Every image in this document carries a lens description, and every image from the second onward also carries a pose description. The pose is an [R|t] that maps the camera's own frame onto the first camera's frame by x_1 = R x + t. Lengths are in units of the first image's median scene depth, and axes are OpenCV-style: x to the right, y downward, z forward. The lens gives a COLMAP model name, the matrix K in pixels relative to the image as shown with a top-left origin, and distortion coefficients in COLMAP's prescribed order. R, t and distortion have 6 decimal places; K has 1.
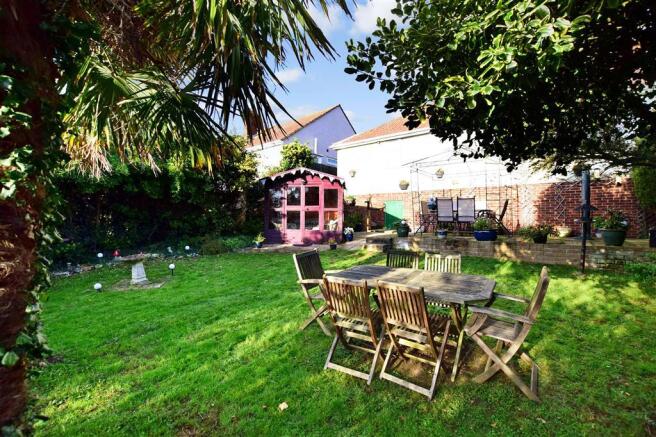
lens RADIAL K [[300.1, 0, 327.6], [0, 300.1, 217.2], [0, 0, 1]] dist [-0.000202, -0.000047]
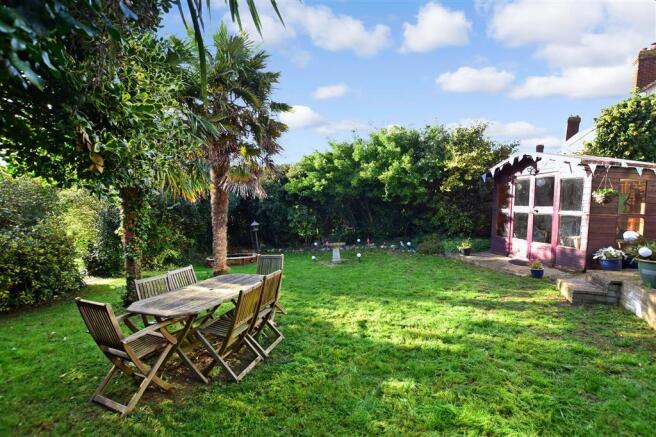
lens RADIAL K [[300.1, 0, 327.6], [0, 300.1, 216.7], [0, 0, 1]] dist [-0.000202, -0.000047]
pose [[0.200837, 0.042533, -0.978701, 0.497740], [-0.007335, 0.999094, 0.041914, -0.039481], [0.979597, -0.001239, 0.200967, 0.403829]]
